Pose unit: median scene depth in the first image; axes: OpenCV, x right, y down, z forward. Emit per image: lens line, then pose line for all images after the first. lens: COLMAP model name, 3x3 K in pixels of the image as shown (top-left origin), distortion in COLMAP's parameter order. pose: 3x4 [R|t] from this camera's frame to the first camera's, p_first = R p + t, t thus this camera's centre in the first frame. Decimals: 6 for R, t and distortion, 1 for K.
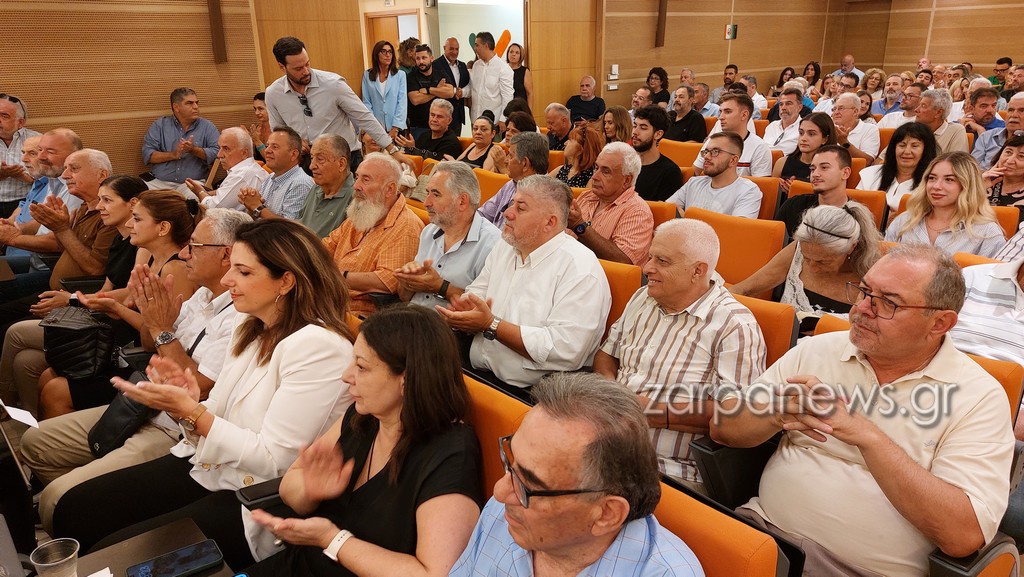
lens RADIAL K [[737.8, 0, 510.8], [0, 737.8, 295.0], [0, 0, 1]] dist [0.064602, -0.060691]
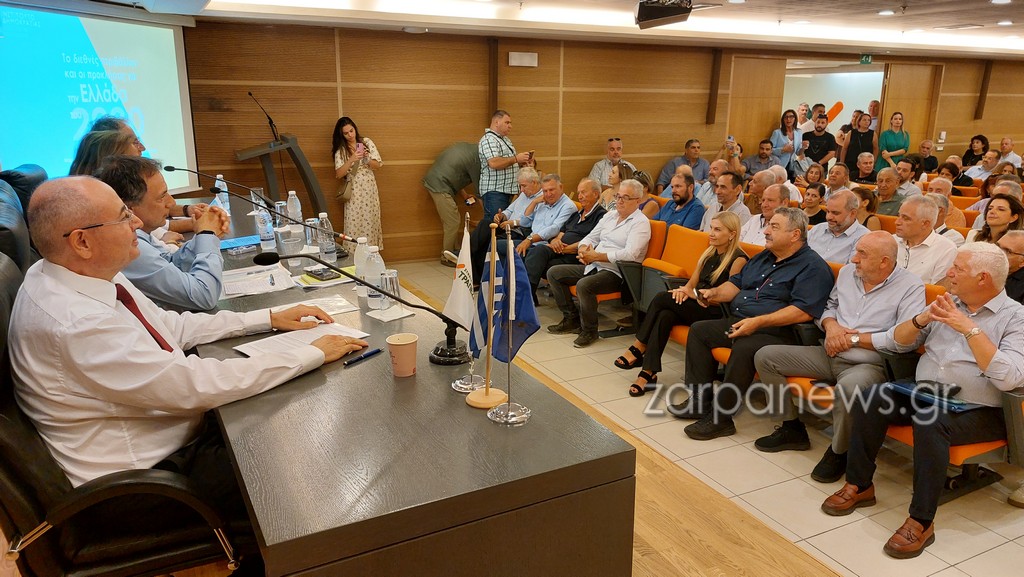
lens RADIAL K [[737.8, 0, 527.8], [0, 737.8, 284.8], [0, 0, 1]] dist [0.064602, -0.060691]
pose [[0.978349, 0.080053, -0.190852, -0.432232], [-0.095413, 0.992781, -0.072683, 0.170149], [0.183656, 0.089319, 0.978924, -0.554771]]
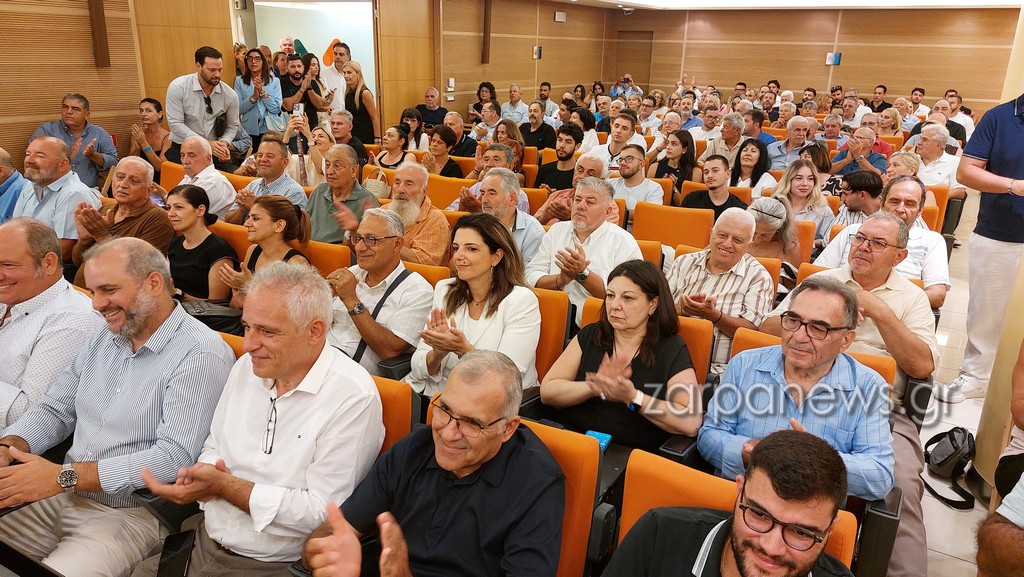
lens RADIAL K [[737.8, 0, 525.8], [0, 737.8, 288.2], [0, 0, 1]] dist [0.064602, -0.060691]
pose [[0.938142, -0.064194, 0.340247, -0.219931], [0.068873, 0.997624, -0.001679, 0.014550], [-0.339331, 0.025009, 0.940335, -0.092704]]
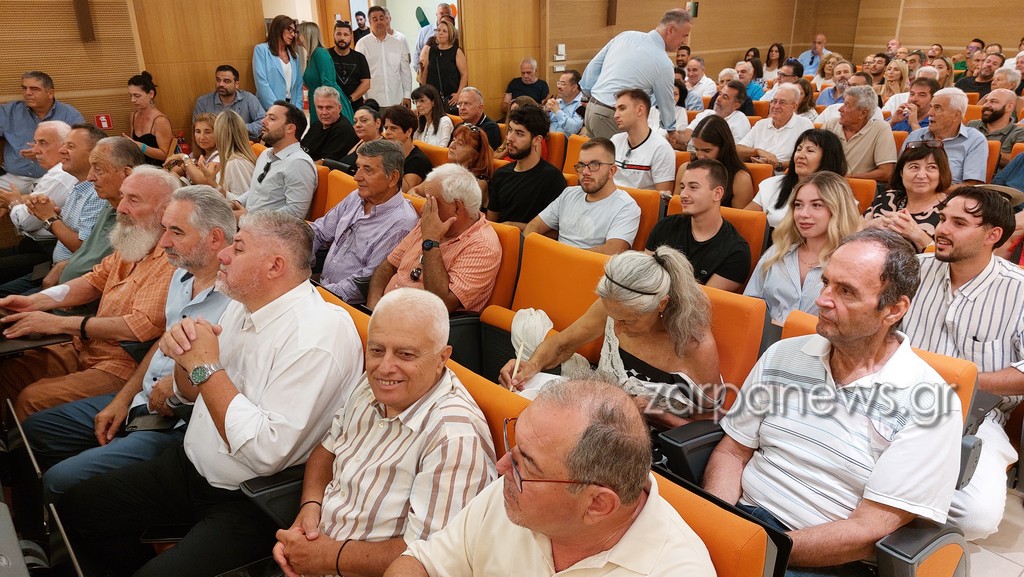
lens RADIAL K [[737.8, 0, 533.3], [0, 737.8, 305.3], [0, 0, 1]] dist [0.064602, -0.060691]
pose [[0.999582, -0.000114, 0.028909, 0.113832], [-0.001256, 0.998876, 0.047377, -0.039289], [-0.028882, -0.047394, 0.998459, 0.077258]]
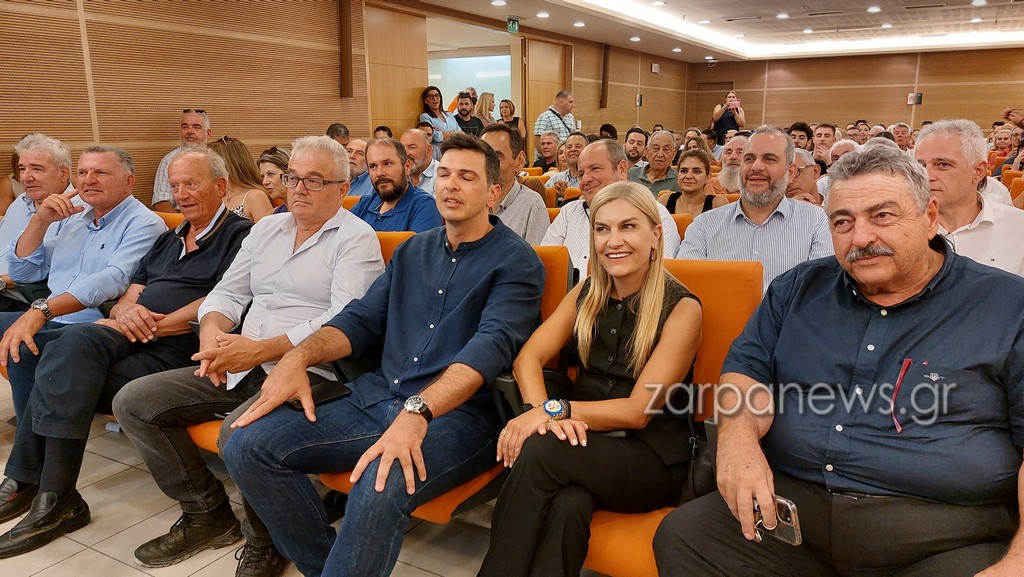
lens RADIAL K [[737.8, 0, 529.8], [0, 737.8, 280.3], [0, 0, 1]] dist [0.064602, -0.060691]
pose [[0.933881, -0.056298, 0.353125, -0.525937], [0.101156, 0.988784, -0.109879, 0.088313], [-0.342979, 0.138335, 0.929101, -0.037050]]
